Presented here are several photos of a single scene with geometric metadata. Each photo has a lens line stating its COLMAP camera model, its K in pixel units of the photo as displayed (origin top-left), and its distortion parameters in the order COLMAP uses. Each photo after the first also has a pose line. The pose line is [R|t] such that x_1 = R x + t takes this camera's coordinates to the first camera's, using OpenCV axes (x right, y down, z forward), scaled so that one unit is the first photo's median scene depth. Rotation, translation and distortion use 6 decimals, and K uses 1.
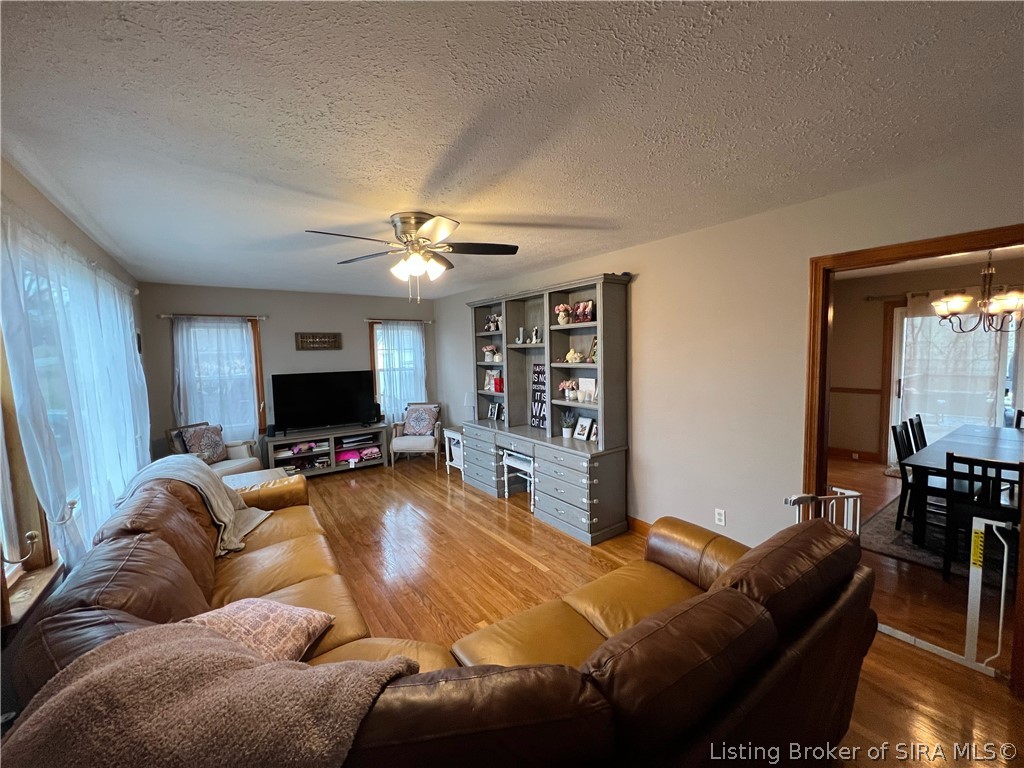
lens RADIAL K [[411.9, 0, 514.6], [0, 411.9, 385.1], [0, 0, 1]] dist [-0.002673, -0.000208]
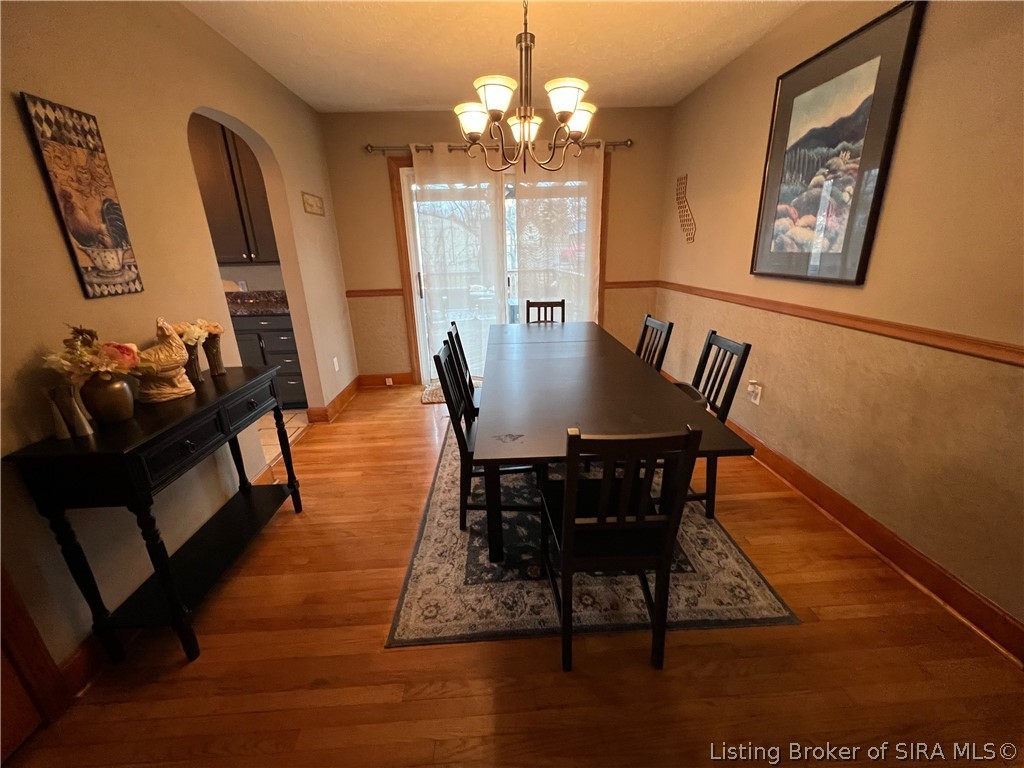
lens RADIAL K [[411.9, 0, 514.6], [0, 411.9, 381.7], [0, 0, 1]] dist [-0.002673, -0.000208]
pose [[0.541885, -0.252708, 0.801561, 0.374152], [0.084953, 0.965310, 0.246902, 0.006512], [-0.836148, -0.065697, 0.544555, 0.427081]]
